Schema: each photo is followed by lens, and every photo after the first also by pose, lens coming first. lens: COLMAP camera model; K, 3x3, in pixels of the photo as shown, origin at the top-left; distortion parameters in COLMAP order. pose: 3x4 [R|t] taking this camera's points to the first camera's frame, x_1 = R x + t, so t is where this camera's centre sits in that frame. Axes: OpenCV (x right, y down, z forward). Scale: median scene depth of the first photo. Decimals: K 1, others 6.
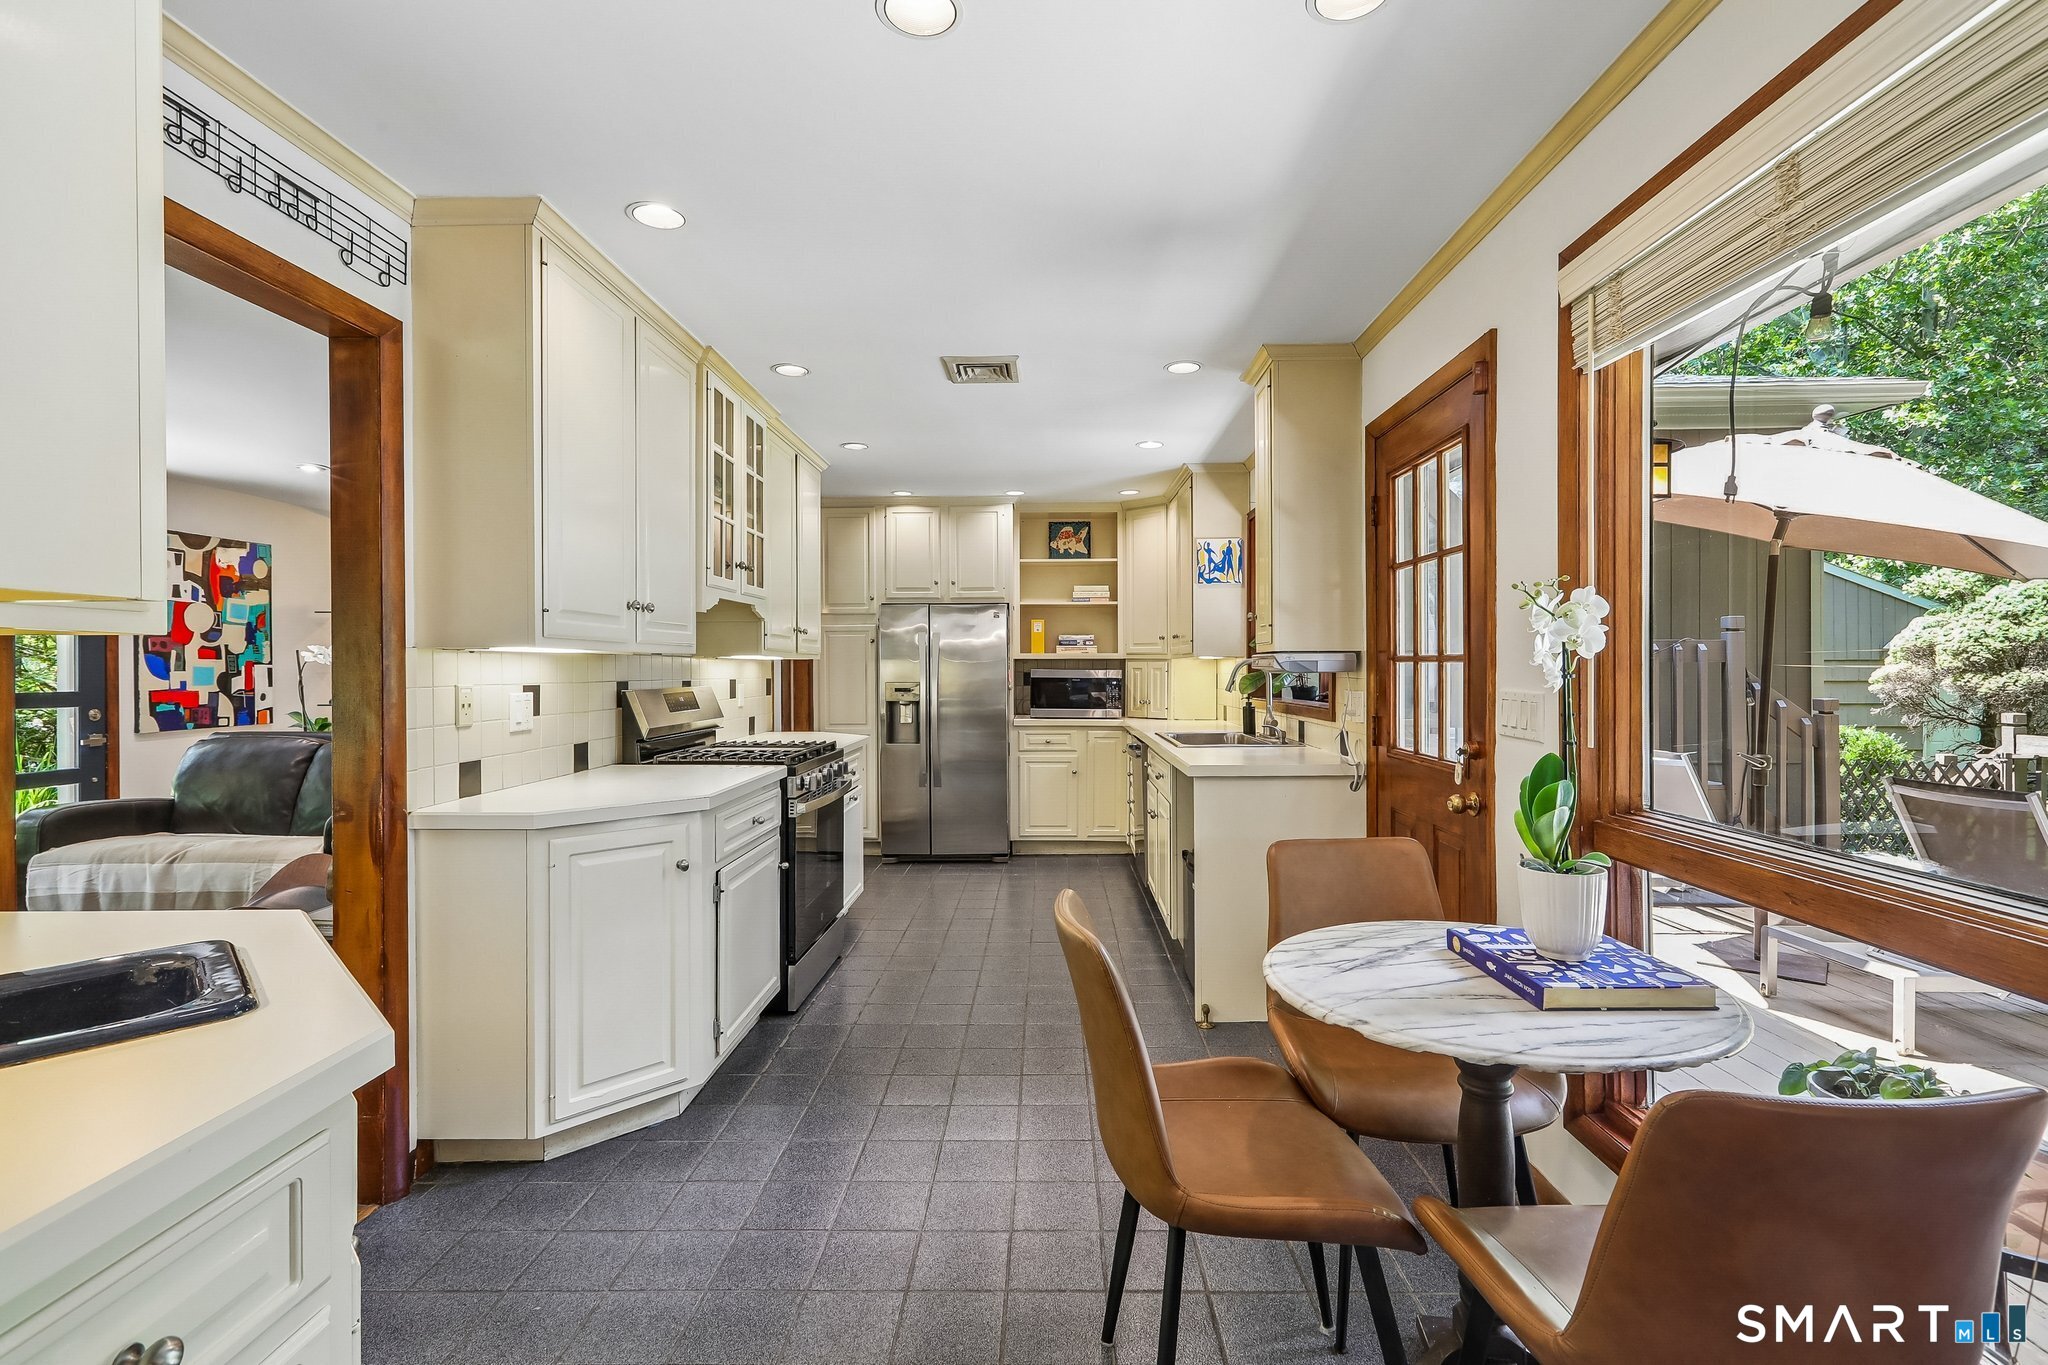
lens RADIAL K [[926.3, 0, 1028.1], [0, 926.3, 662.5], [0, 0, 1]] dist [0.003101, 0.000952]
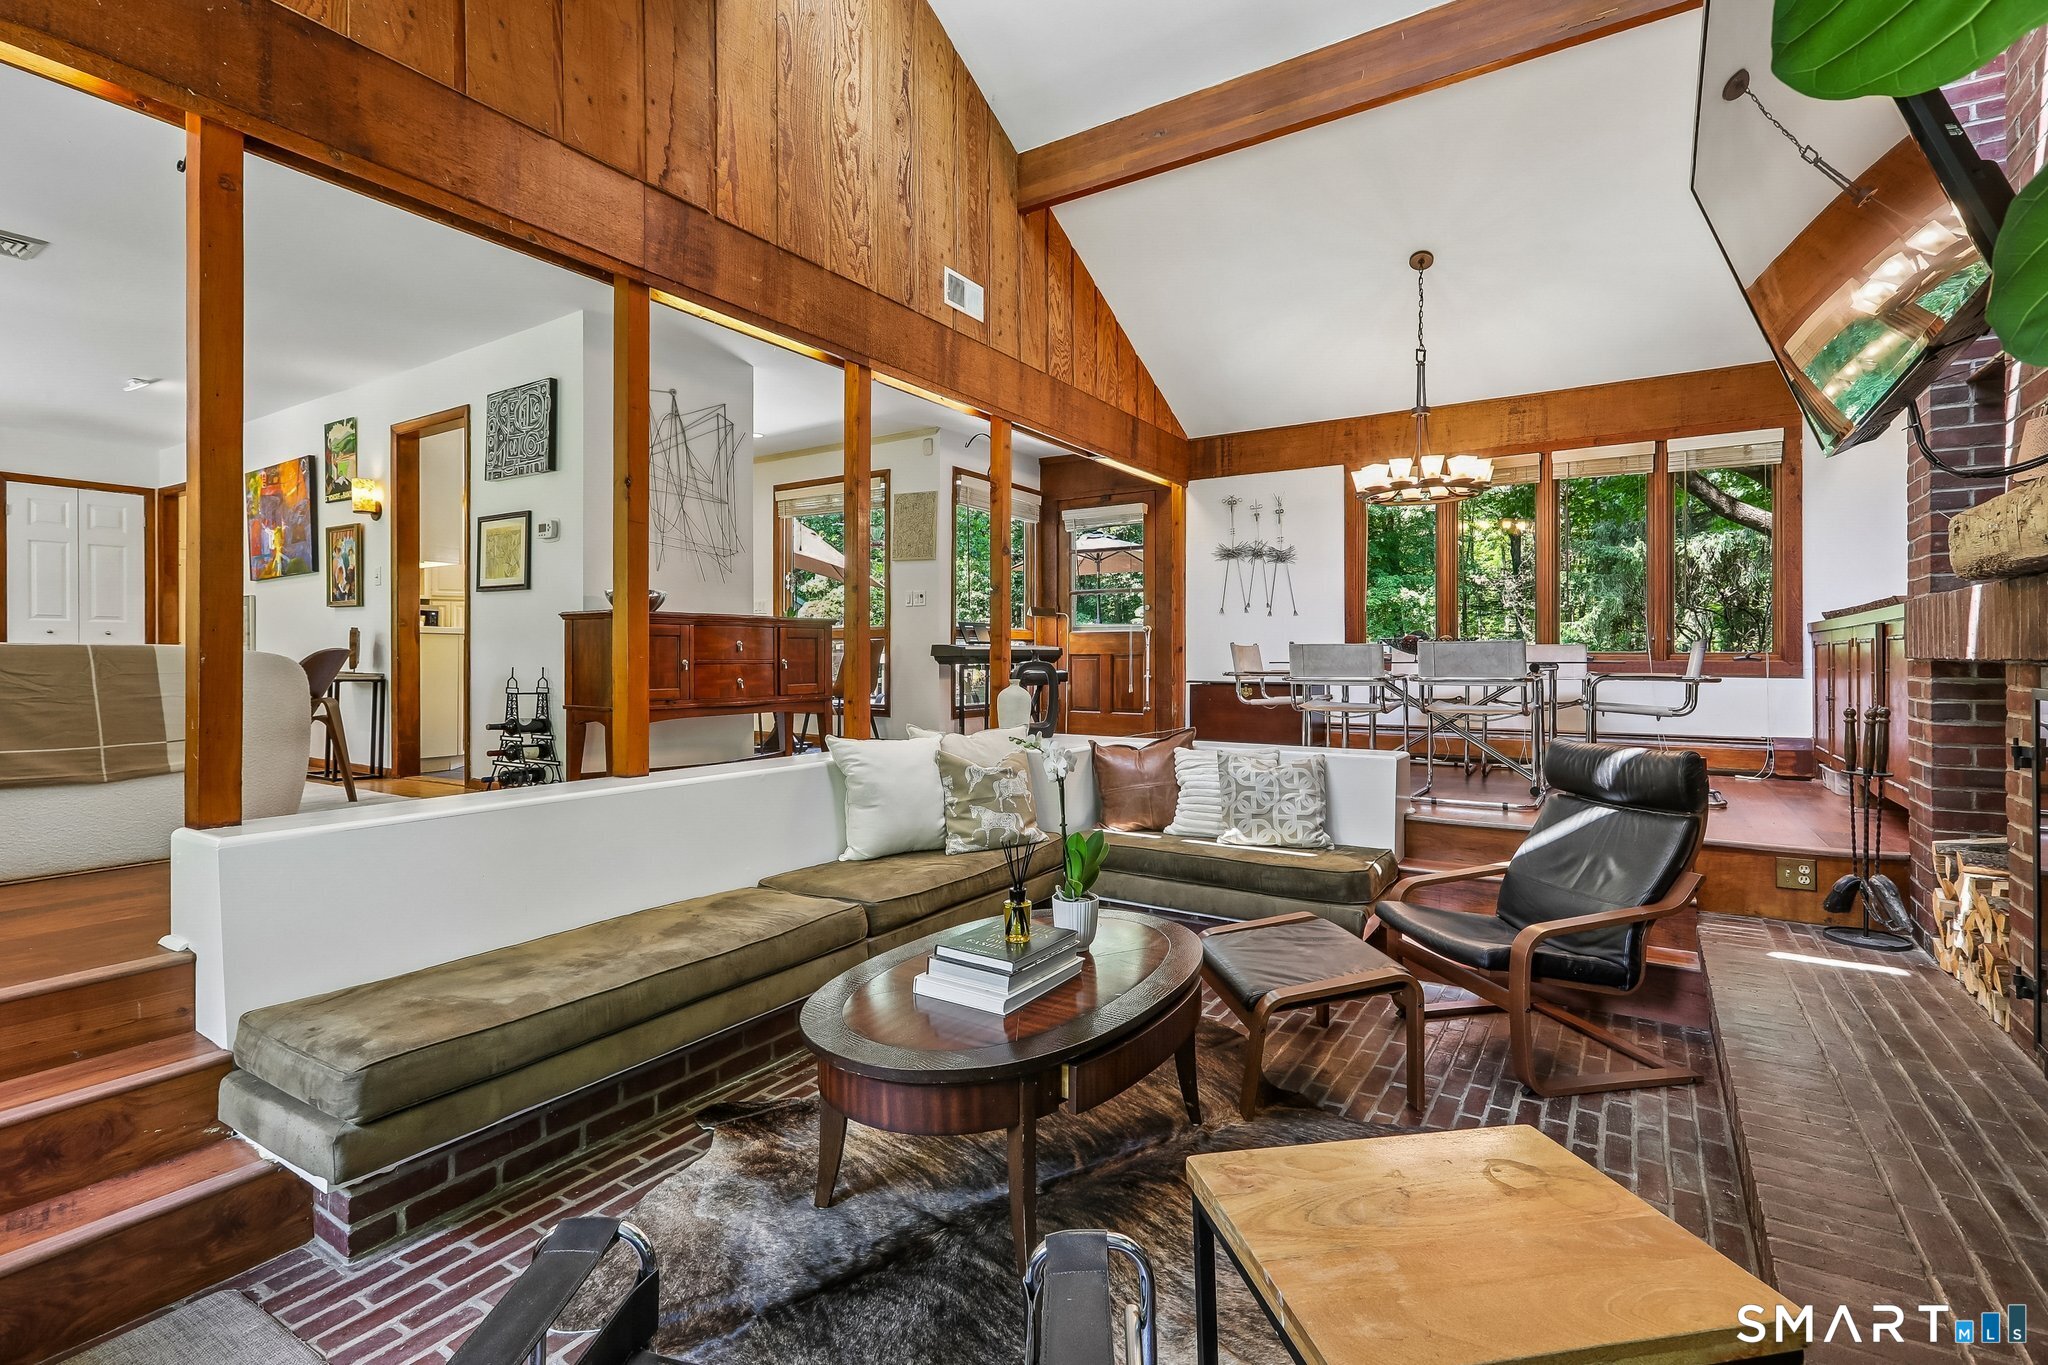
lens RADIAL K [[947.1, 0, 1023.8], [0, 947.1, 659.3], [0, 0, 1]] dist [-0.000049, 0.000725]
pose [[0.526627, -0.000913, 0.850096, -0.783184], [-0.008909, 0.999939, 0.006593, 0.086865], [-0.850050, -0.011046, 0.526586, -0.691592]]
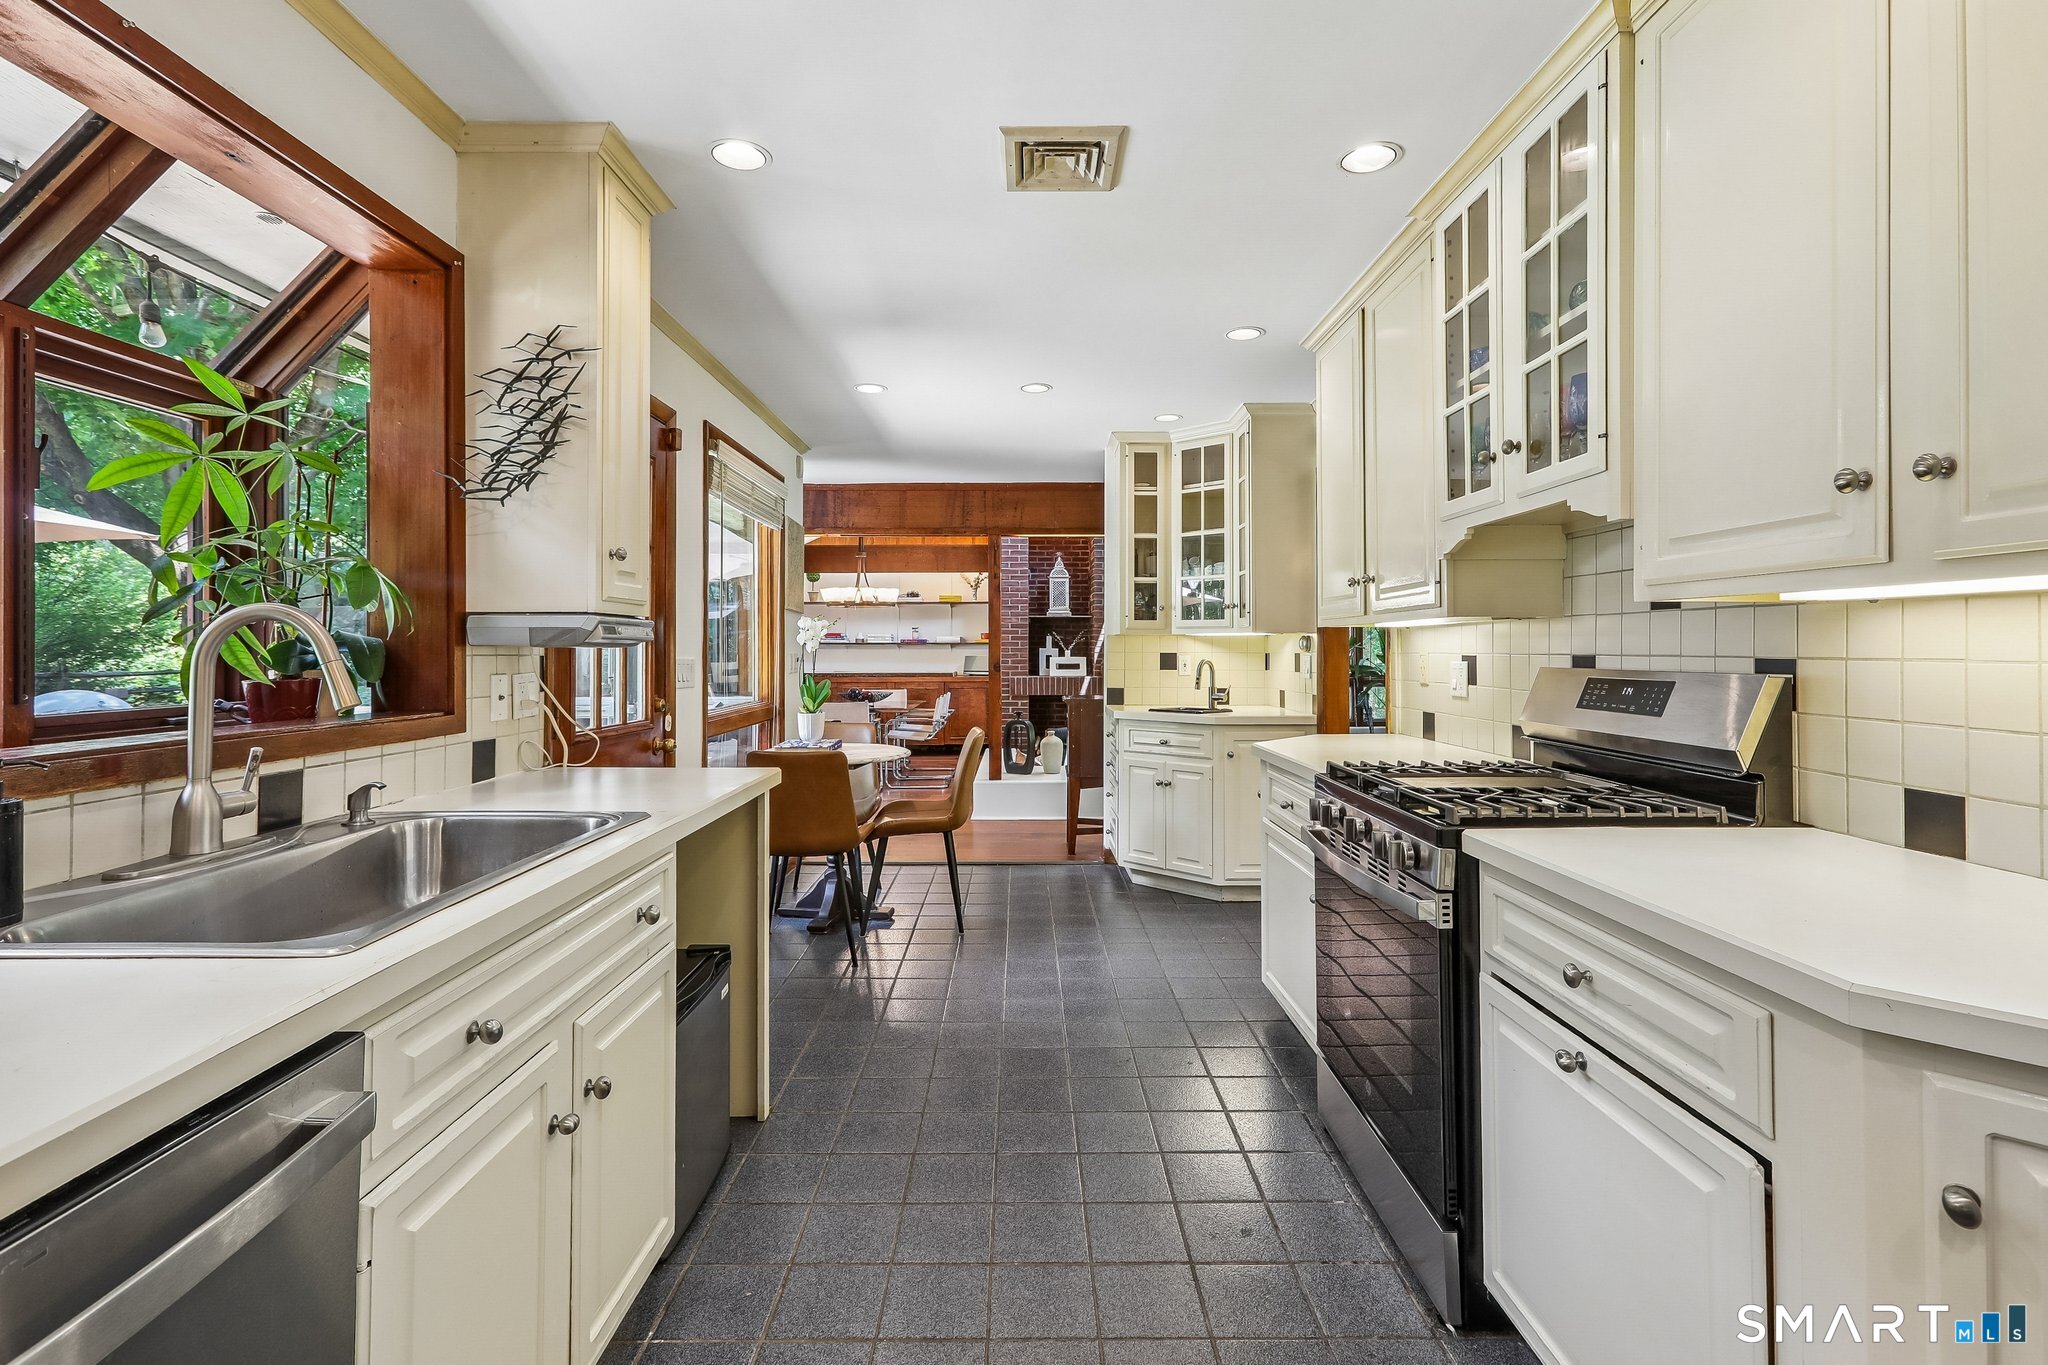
lens RADIAL K [[945.5, 0, 1026.0], [0, 945.5, 641.0], [0, 0, 1]] dist [0.017622, 0.000752]
pose [[-0.999609, 0.003075, -0.027806, -0.003762], [0.003534, 0.999858, -0.016474, 0.012012], [0.027752, -0.016566, -0.999478, 1.000112]]
